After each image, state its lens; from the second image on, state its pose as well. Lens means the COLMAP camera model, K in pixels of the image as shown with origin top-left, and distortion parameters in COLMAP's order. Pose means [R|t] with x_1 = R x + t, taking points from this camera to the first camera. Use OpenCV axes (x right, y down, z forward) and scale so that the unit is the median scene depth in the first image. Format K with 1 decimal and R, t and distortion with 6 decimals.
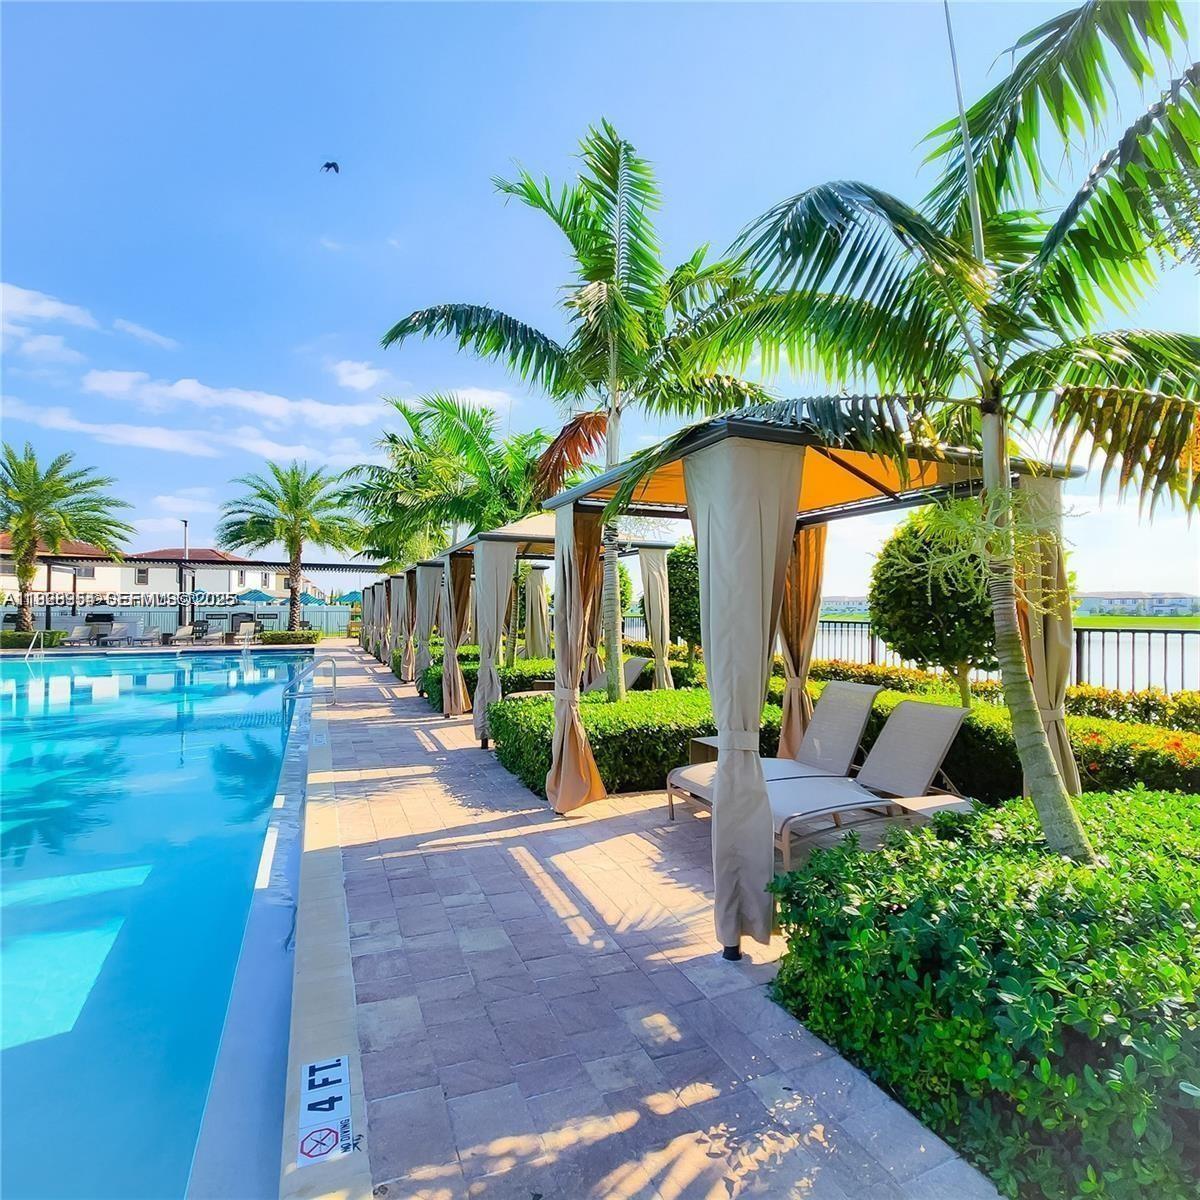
lens RADIAL K [[667.8, 0, 598.5], [0, 667.8, 595.3], [0, 0, 1]] dist [0.000975, 0.000749]
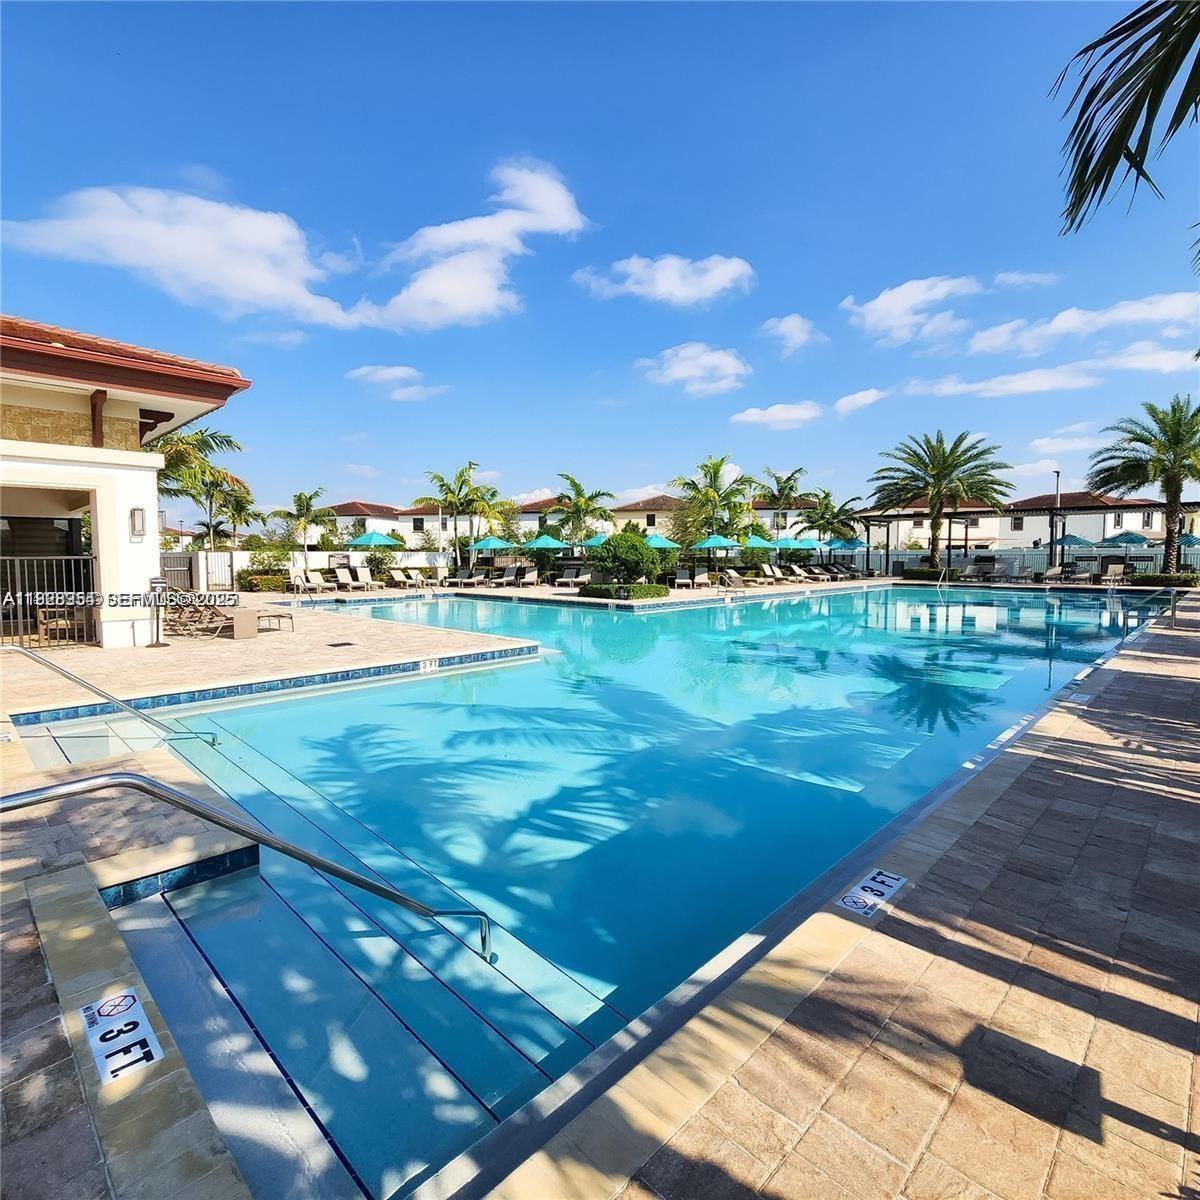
lens RADIAL K [[667.8, 0, 598.5], [0, 667.8, 595.3], [0, 0, 1]] dist [0.000975, 0.000749]
pose [[0.402034, 0.052551, -0.914115, 0.104672], [0.022834, 0.997466, 0.067385, 0.000206], [0.915340, -0.047964, 0.399815, -0.157447]]
